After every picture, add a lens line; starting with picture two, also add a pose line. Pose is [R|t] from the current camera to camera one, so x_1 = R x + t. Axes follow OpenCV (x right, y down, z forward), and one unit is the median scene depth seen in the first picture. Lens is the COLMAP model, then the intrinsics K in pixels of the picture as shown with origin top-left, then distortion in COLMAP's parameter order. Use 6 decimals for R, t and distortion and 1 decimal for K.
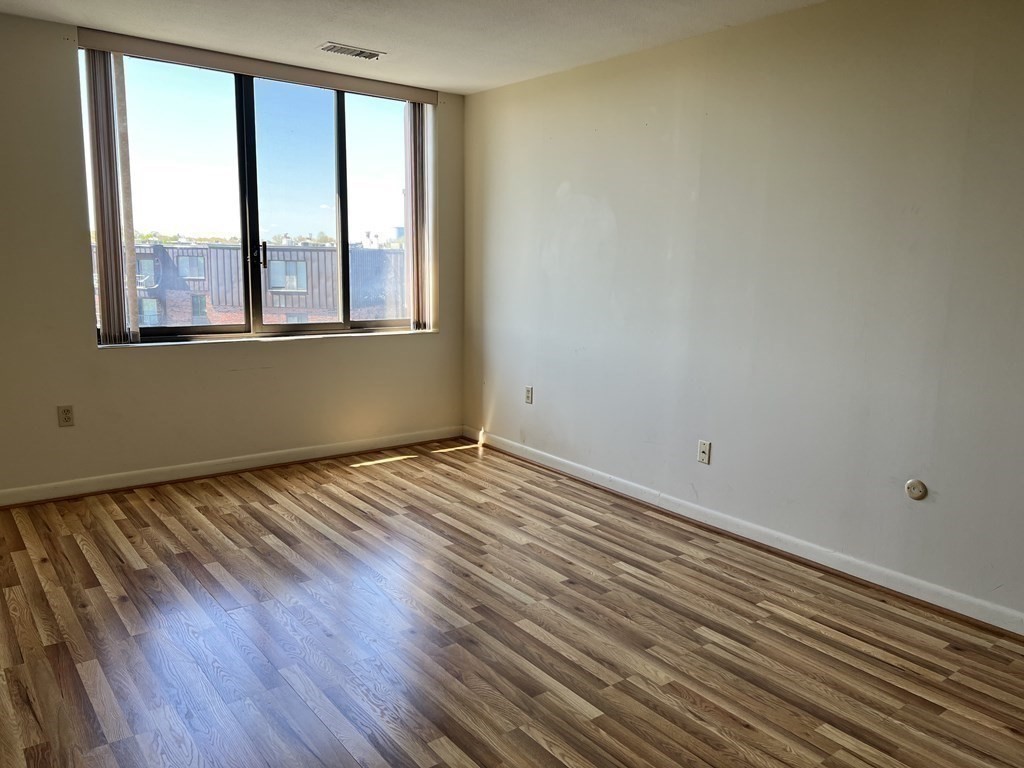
lens RADIAL K [[769.3, 0, 518.6], [0, 769.3, 376.3], [0, 0, 1]] dist [0.060334, -0.070669]
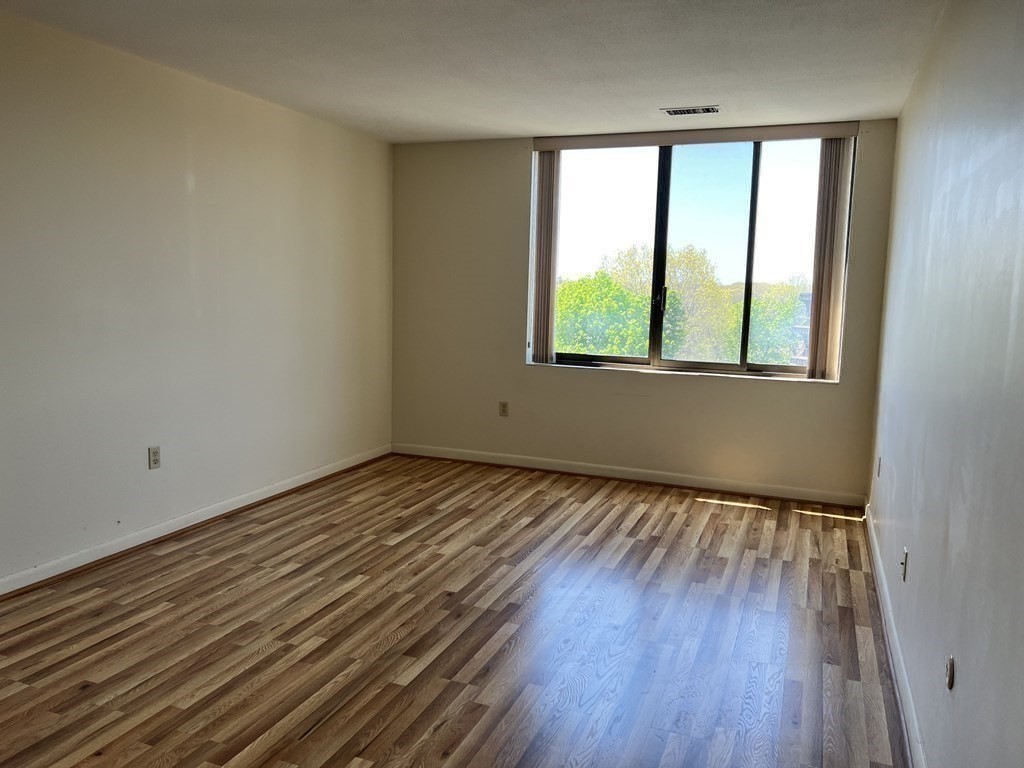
lens RADIAL K [[769.3, 0, 516.3], [0, 769.3, 388.5], [0, 0, 1]] dist [0.060334, -0.070669]
pose [[0.504653, 0.104200, -0.857011, 0.608286], [-0.145601, 0.988742, 0.034480, -0.035729], [0.850956, 0.107381, 0.514144, 0.267600]]
